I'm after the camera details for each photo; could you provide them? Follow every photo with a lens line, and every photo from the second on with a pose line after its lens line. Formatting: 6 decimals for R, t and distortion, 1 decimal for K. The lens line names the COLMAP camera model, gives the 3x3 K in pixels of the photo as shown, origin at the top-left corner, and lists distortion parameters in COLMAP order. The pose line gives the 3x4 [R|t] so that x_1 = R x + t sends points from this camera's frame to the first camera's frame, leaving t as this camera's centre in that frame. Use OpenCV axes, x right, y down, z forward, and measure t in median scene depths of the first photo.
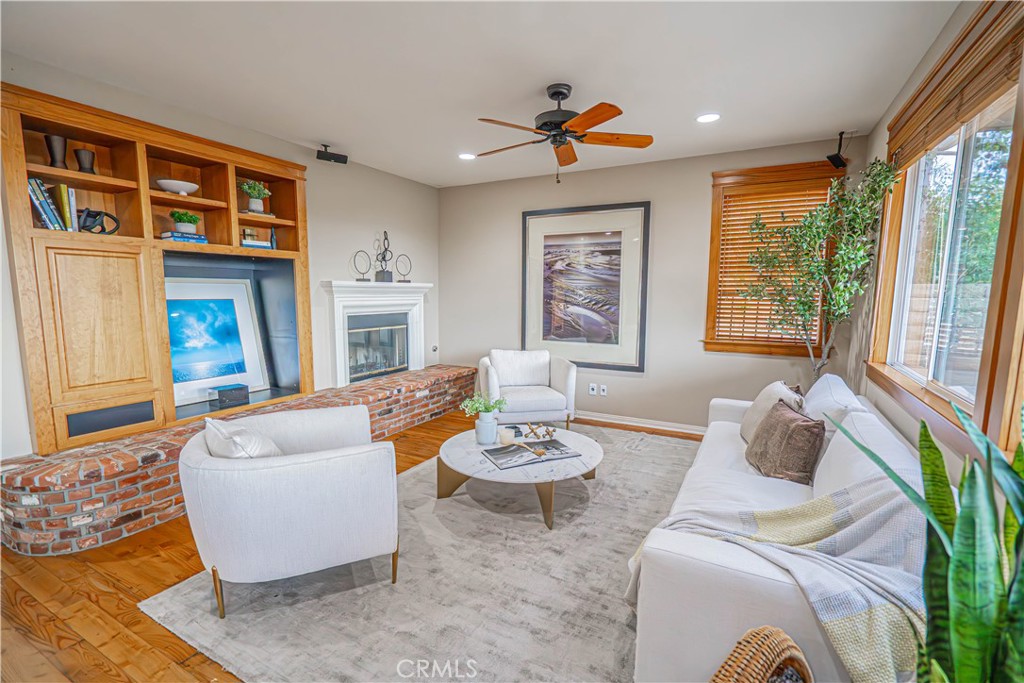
lens RADIAL K [[457.7, 0, 512.5], [0, 457.7, 345.6], [0, 0, 1]] dist [-0.007120, 0.003520]
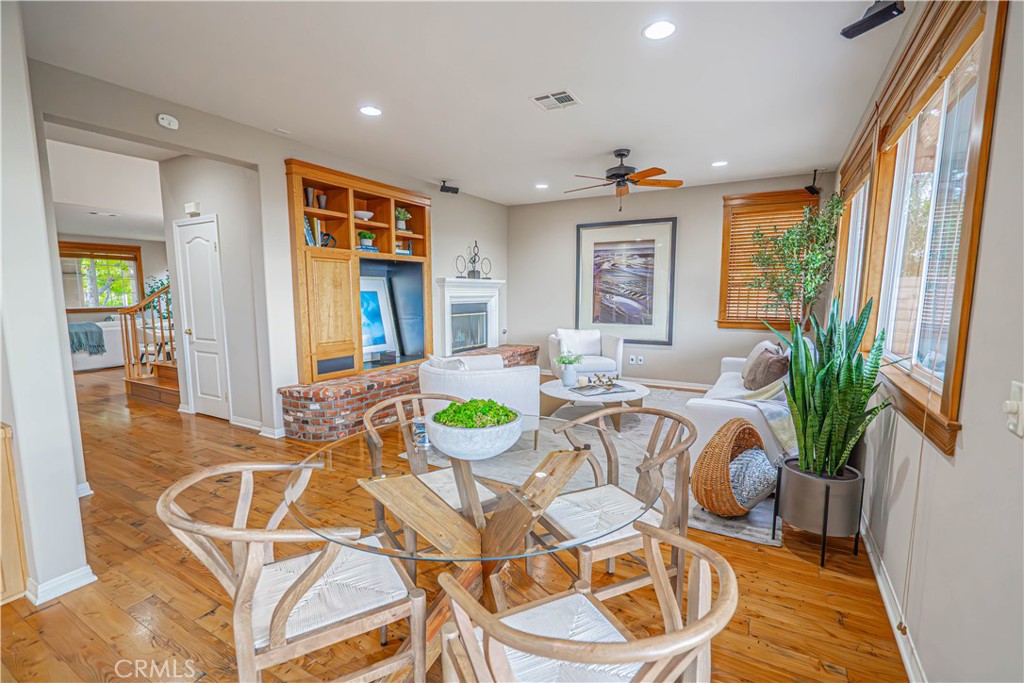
lens RADIAL K [[457.7, 0, 512.5], [0, 457.7, 345.4], [0, 0, 1]] dist [-0.007120, 0.003520]
pose [[0.999572, -0.002962, -0.029102, -0.160184], [0.002925, 0.999995, -0.001337, 0.068285], [0.029106, 0.001251, 0.999576, -0.397208]]
